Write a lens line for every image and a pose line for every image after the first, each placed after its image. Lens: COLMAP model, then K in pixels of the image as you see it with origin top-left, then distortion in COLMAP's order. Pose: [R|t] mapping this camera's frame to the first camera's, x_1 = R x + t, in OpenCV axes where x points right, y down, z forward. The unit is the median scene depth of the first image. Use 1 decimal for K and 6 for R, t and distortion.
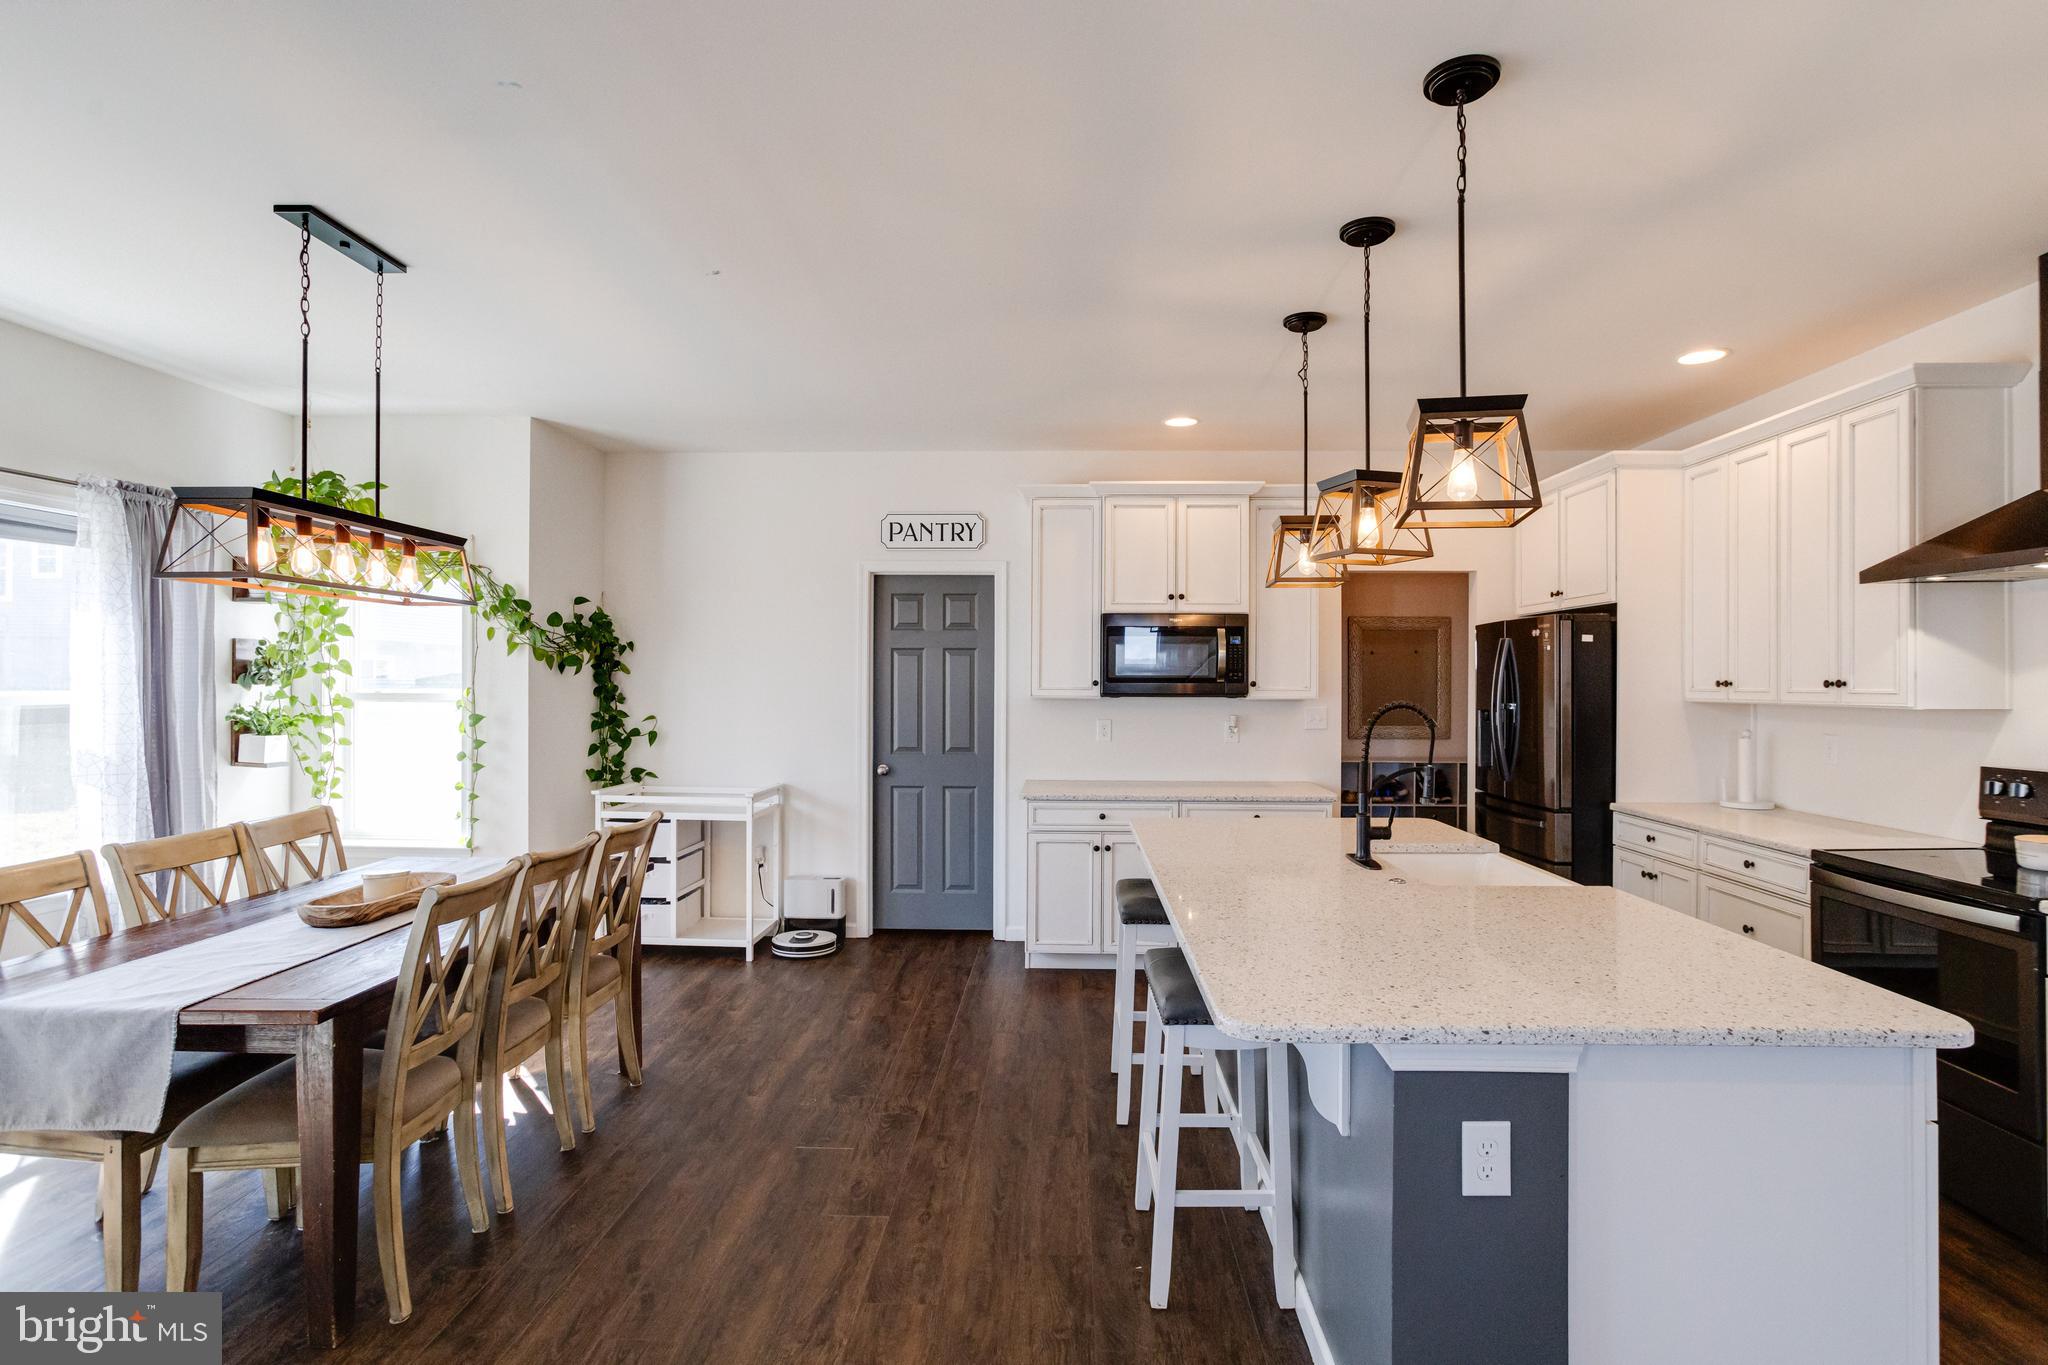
lens RADIAL K [[1019.4, 0, 1032.8], [0, 1019.4, 672.7], [0, 0, 1]] dist [-0.008044, 0.001652]
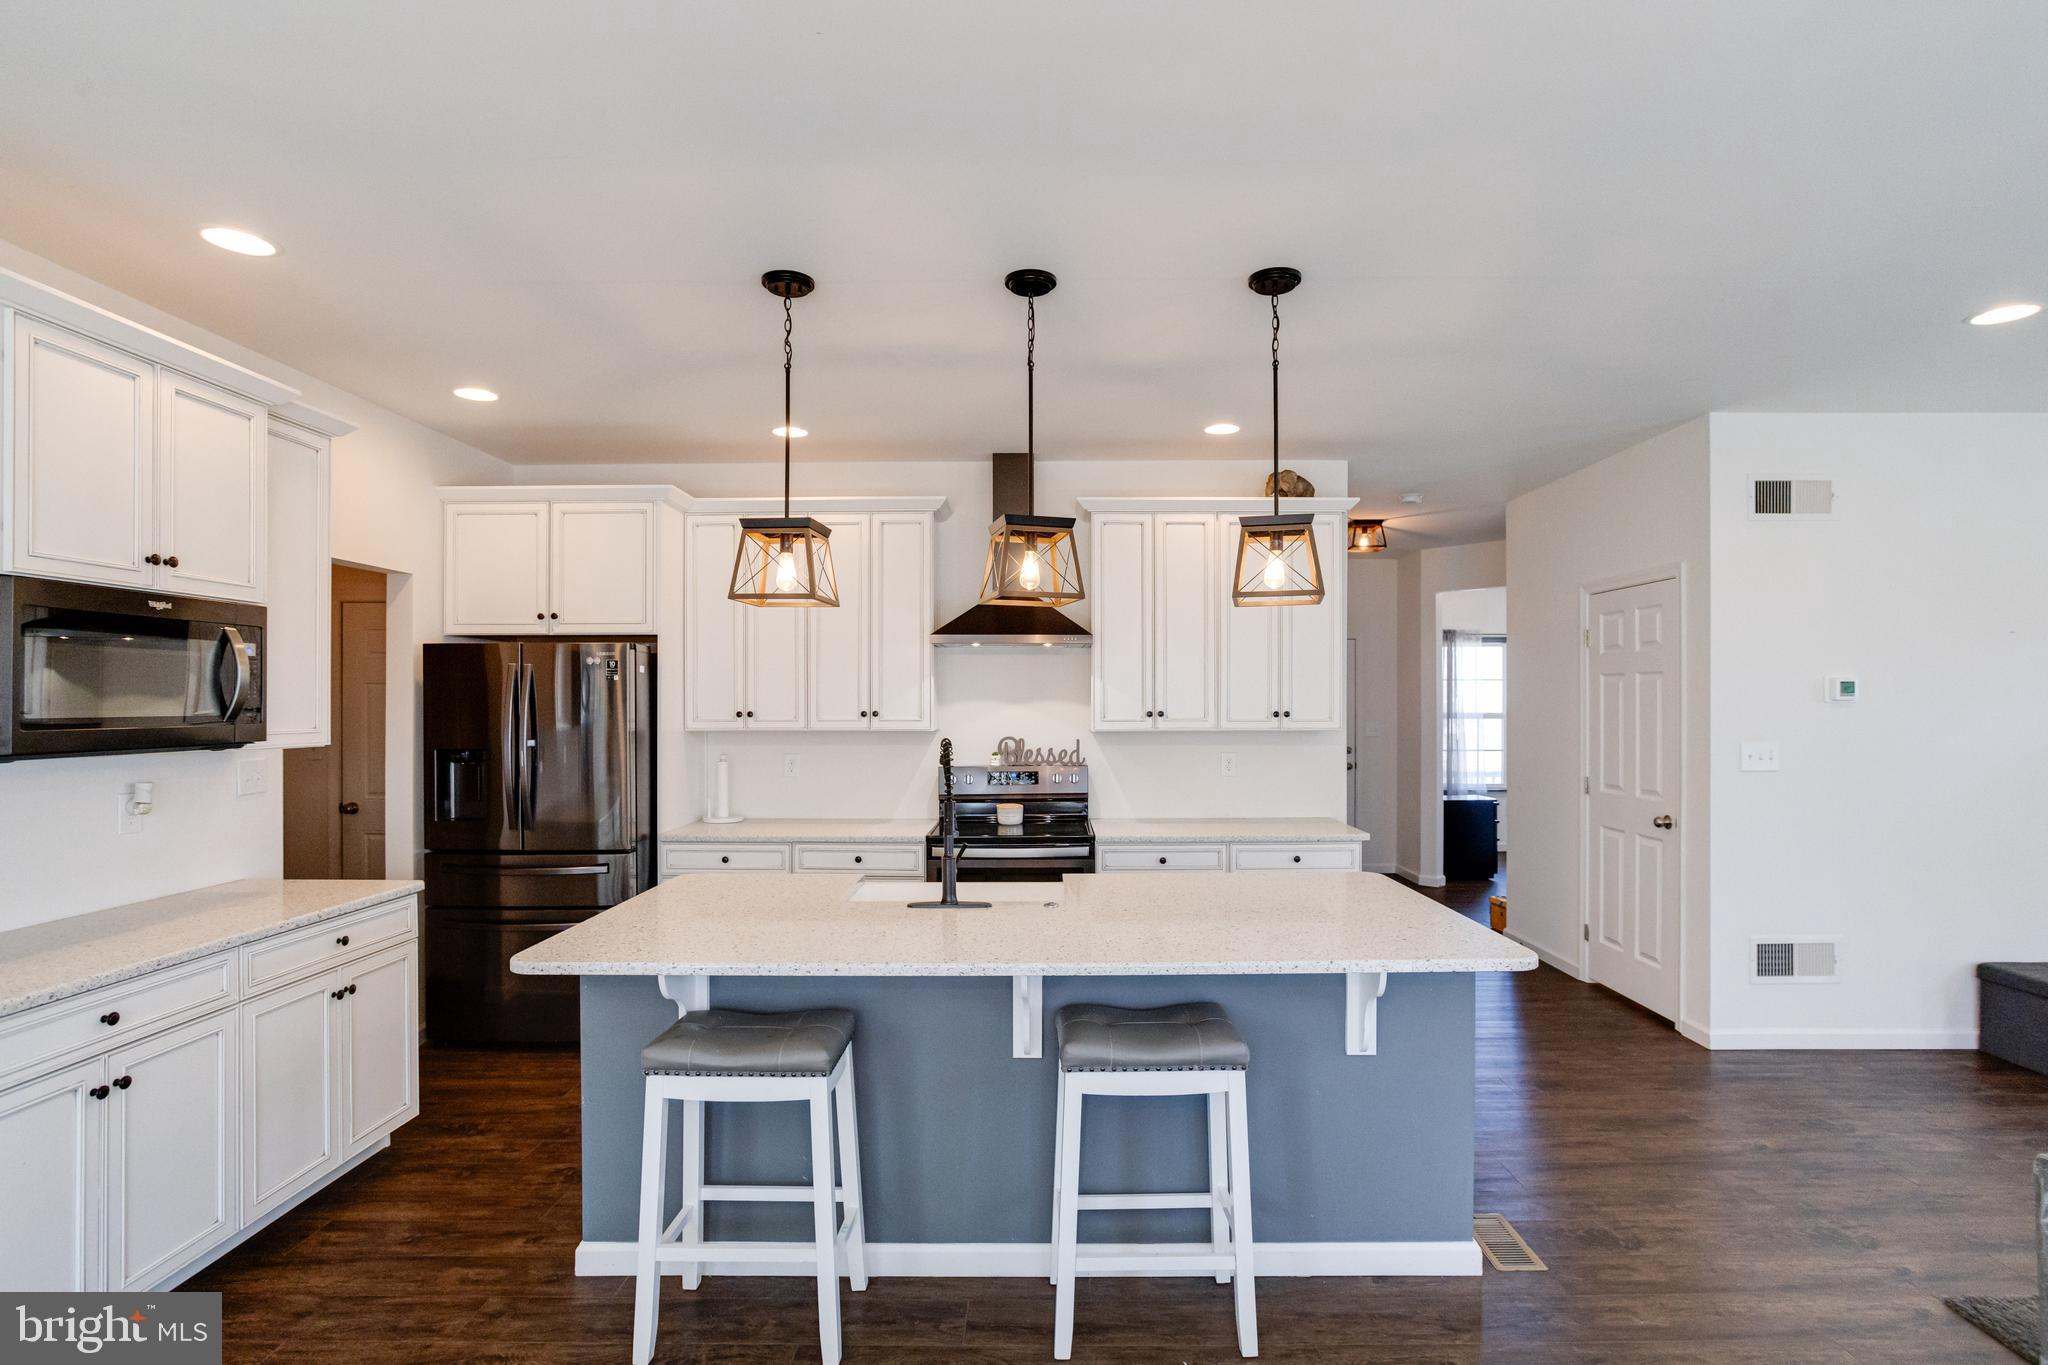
lens RADIAL K [[1071.5, 0, 1024.0], [0, 1071.5, 682.5], [0, 0, 1]] dist [-0.001541, 0.000551]
pose [[-0.050245, 0.015104, 0.998623, -0.453108], [-0.005932, 0.999863, -0.015421, -0.006843], [-0.998719, -0.006699, -0.050149, 0.631503]]
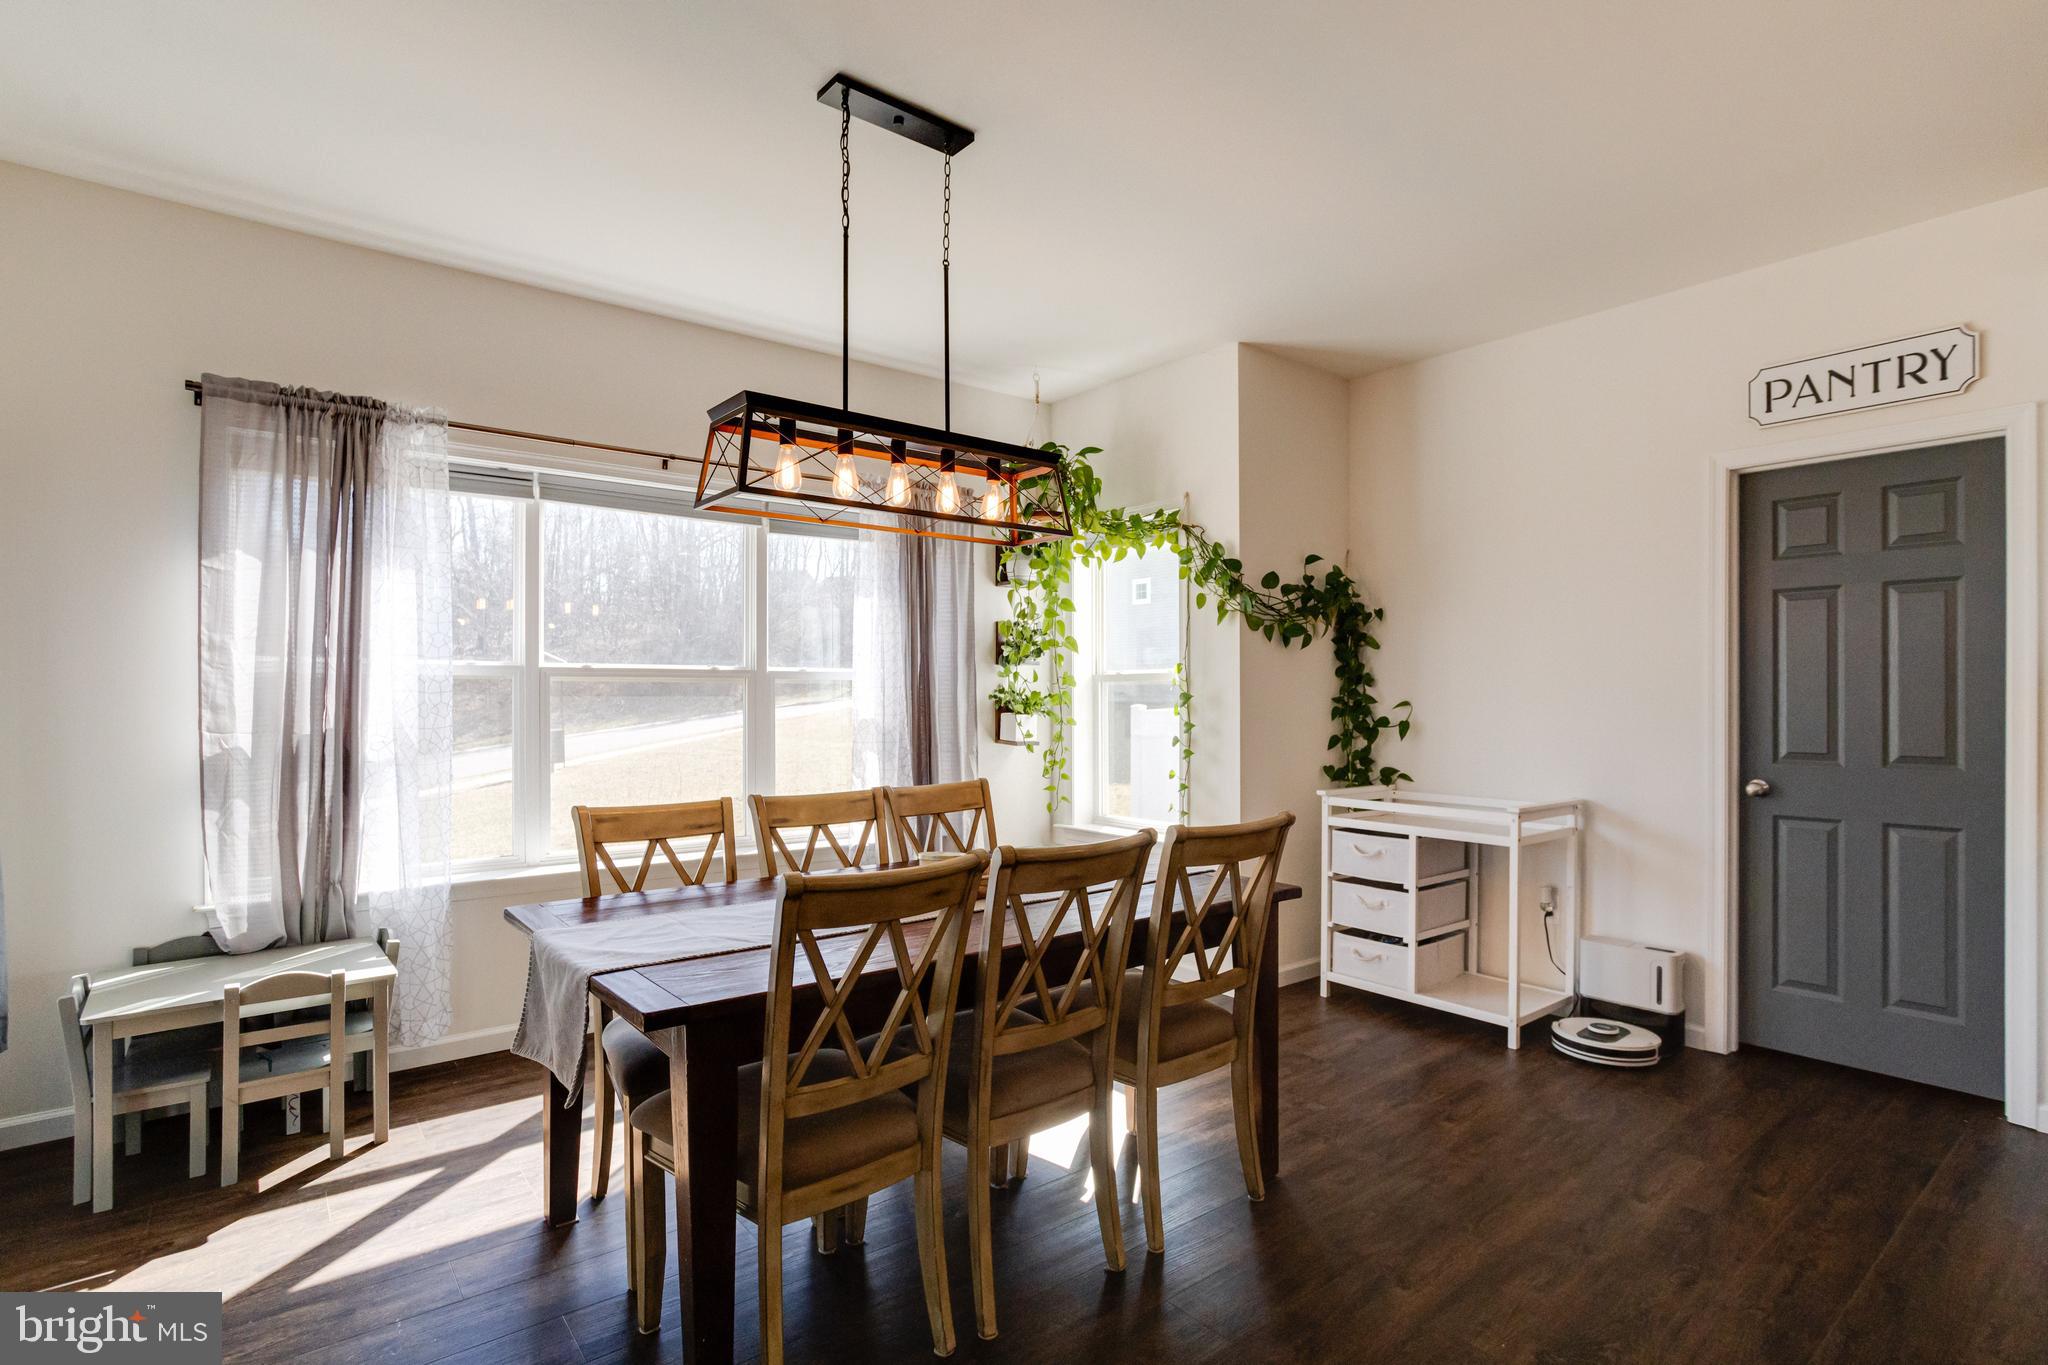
lens RADIAL K [[1017.3, 0, 1017.2], [0, 1017.3, 700.6], [0, 0, 1]] dist [-0.035958, 0.018902]
pose [[0.657311, -0.003126, -0.753613, 0.017744], [0.007818, 0.999966, 0.002671, 0.041486], [0.753579, -0.007648, 0.657313, 0.295986]]
